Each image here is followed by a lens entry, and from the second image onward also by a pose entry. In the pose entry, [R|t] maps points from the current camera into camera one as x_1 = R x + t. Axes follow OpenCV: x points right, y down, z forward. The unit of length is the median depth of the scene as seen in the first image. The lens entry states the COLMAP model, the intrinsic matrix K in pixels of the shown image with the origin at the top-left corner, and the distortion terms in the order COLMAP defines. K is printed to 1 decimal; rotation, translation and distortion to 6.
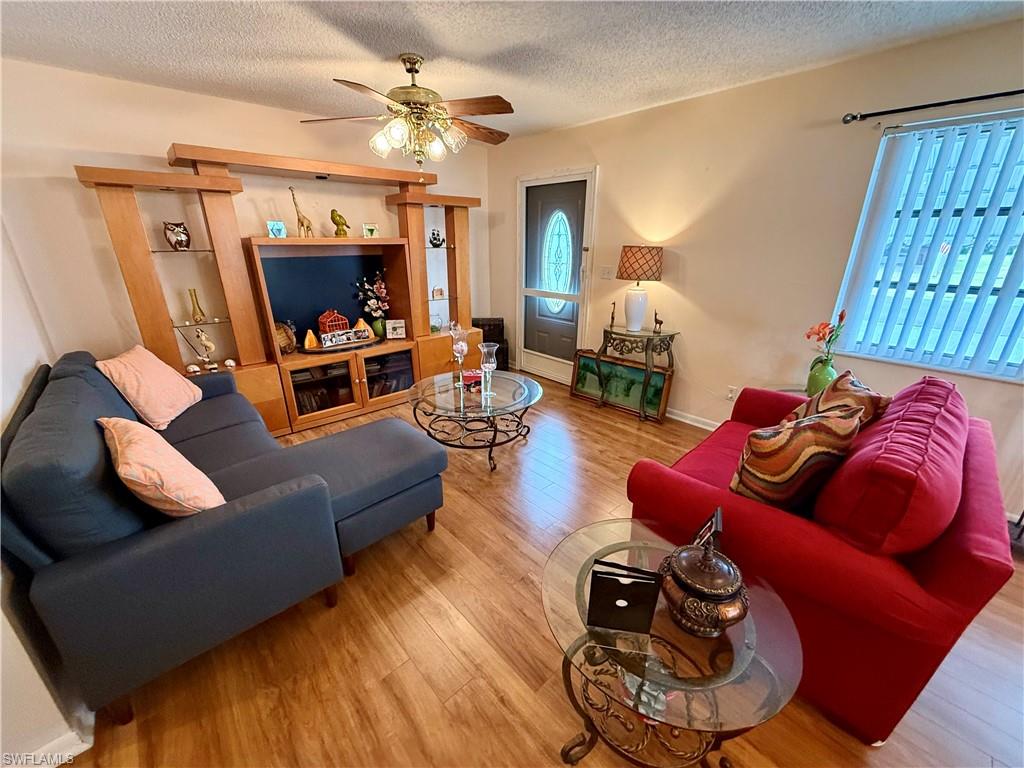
lens RADIAL K [[405.8, 0, 508.6], [0, 405.8, 383.1], [0, 0, 1]] dist [0.000124, -0.000403]
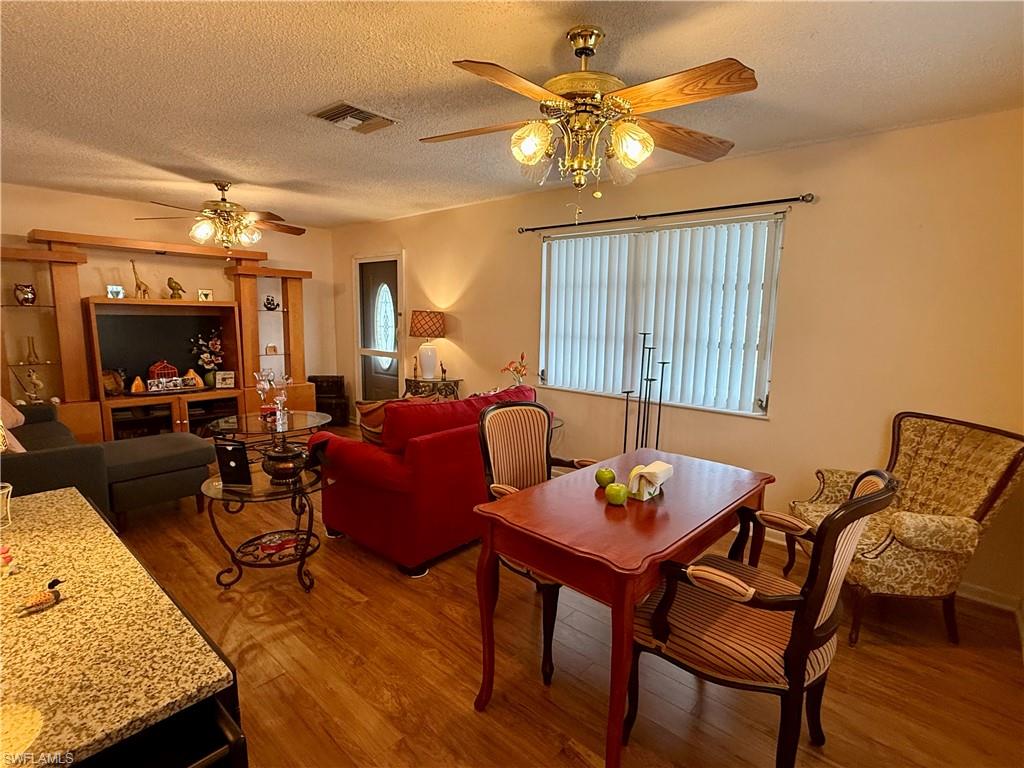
lens RADIAL K [[509.9, 0, 512.0], [0, 509.9, 384.0], [0, 0, 1]] dist [0.003798, -0.002180]
pose [[0.994648, 0.003124, 0.103272, 0.407652], [0.018066, 0.978884, -0.203618, 0.201674], [-0.101728, 0.204394, 0.973588, -0.498189]]
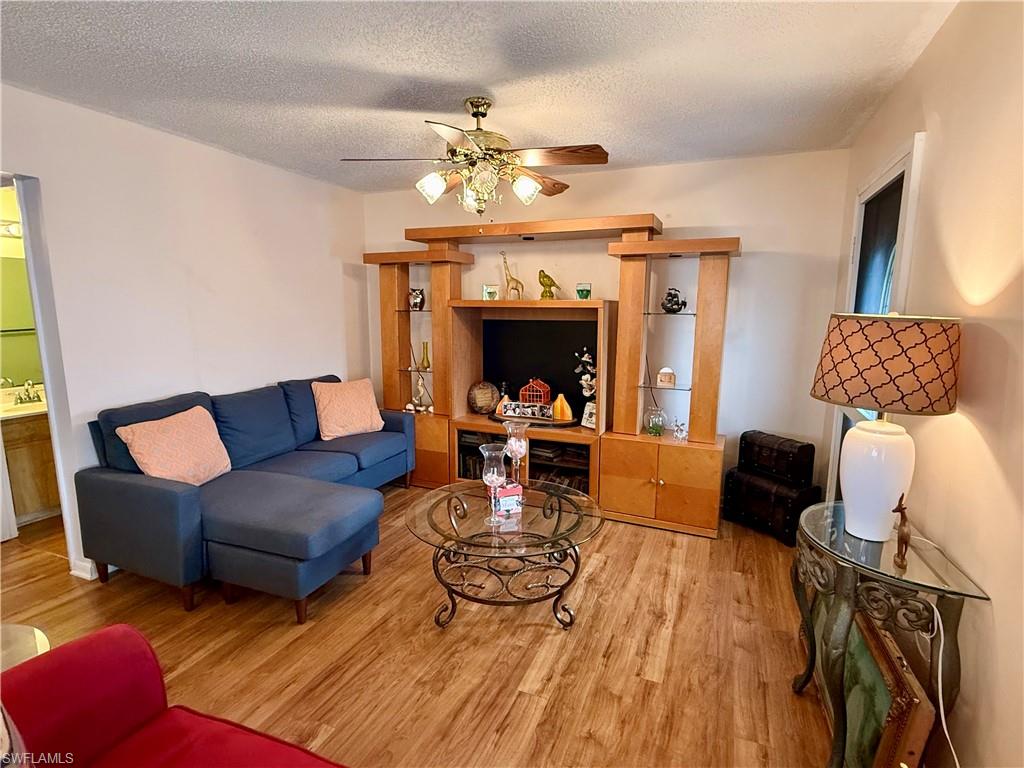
lens RADIAL K [[509.9, 0, 512.0], [0, 509.9, 384.0], [0, 0, 1]] dist [0.003798, -0.002180]
pose [[0.427899, 0.144026, -0.892277, 0.563968], [-0.303476, 0.952803, 0.008262, -0.171782], [0.851355, 0.267249, 0.451412, 0.485835]]
